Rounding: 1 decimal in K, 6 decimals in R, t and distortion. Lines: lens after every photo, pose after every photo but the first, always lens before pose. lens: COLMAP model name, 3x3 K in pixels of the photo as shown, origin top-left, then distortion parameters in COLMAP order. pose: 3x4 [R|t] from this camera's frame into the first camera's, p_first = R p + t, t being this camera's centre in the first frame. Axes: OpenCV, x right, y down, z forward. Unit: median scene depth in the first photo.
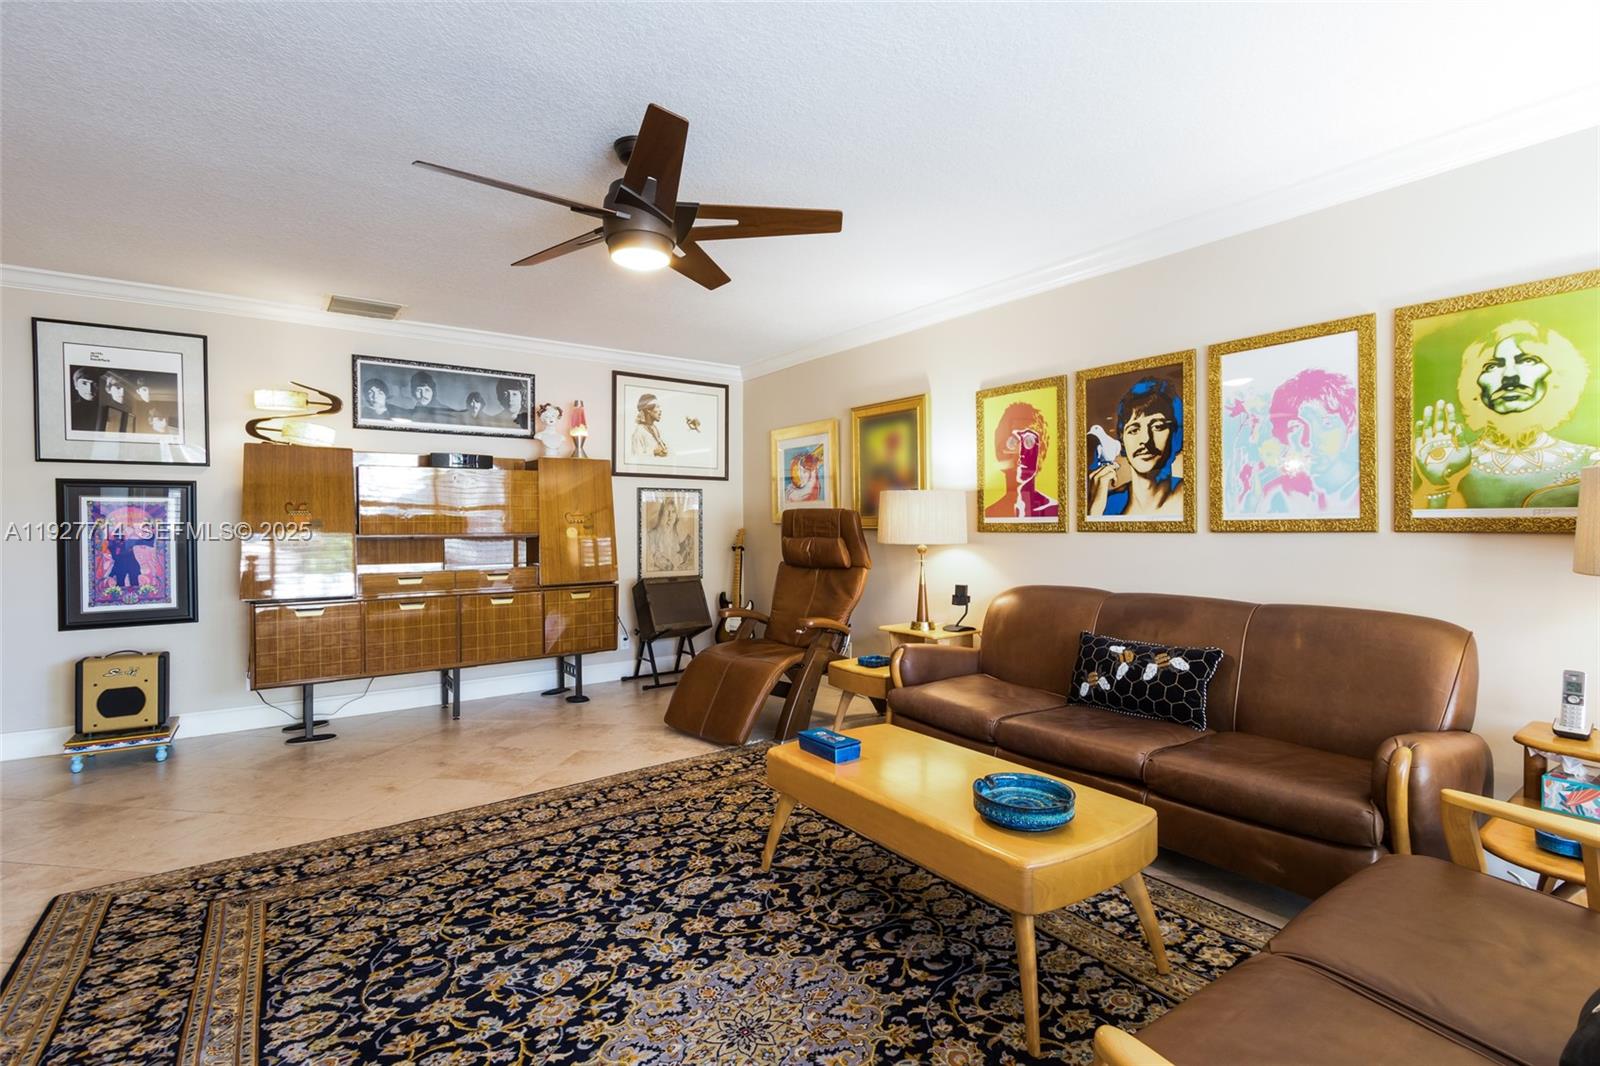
lens RADIAL K [[738.7, 0, 803.8], [0, 738.7, 528.4], [0, 0, 1]] dist [0.004435, -0.003682]
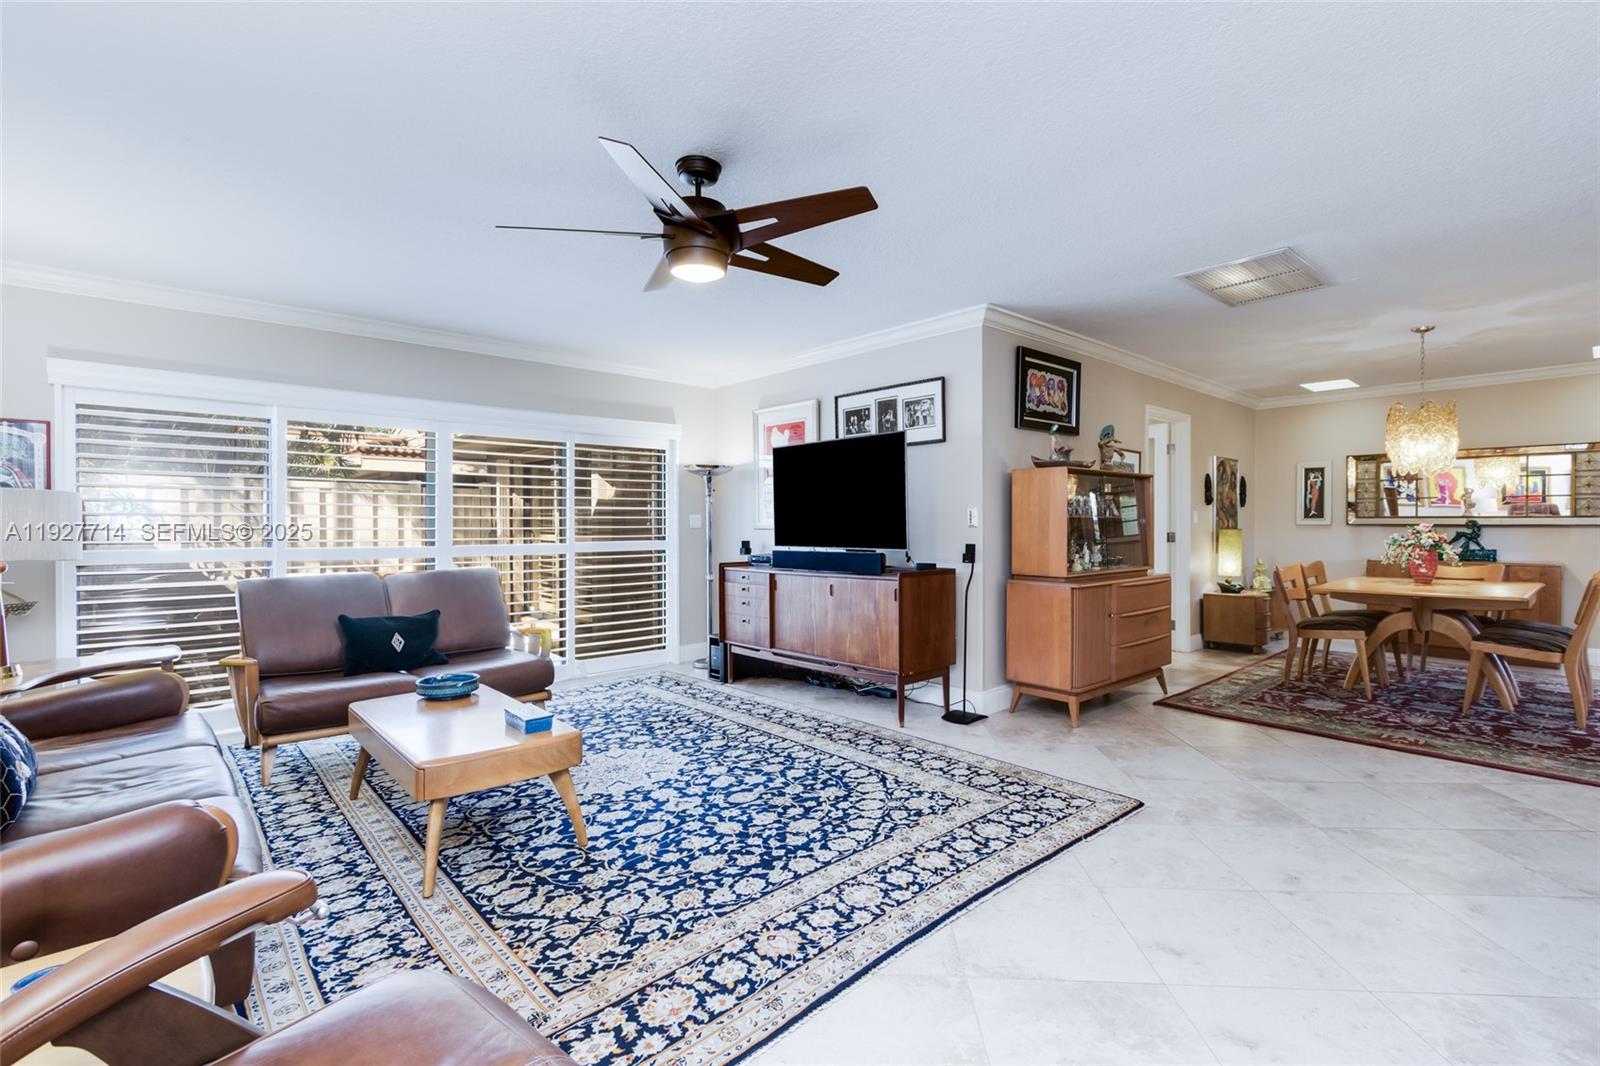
lens RADIAL K [[738.7, 0, 801.8], [0, 738.7, 531.0], [0, 0, 1]] dist [0.004435, -0.003682]
pose [[-0.994368, 0.006999, -0.105753, -0.254378], [0.005558, 0.999888, 0.013912, -0.006662], [0.105839, 0.013246, -0.994295, 2.086552]]
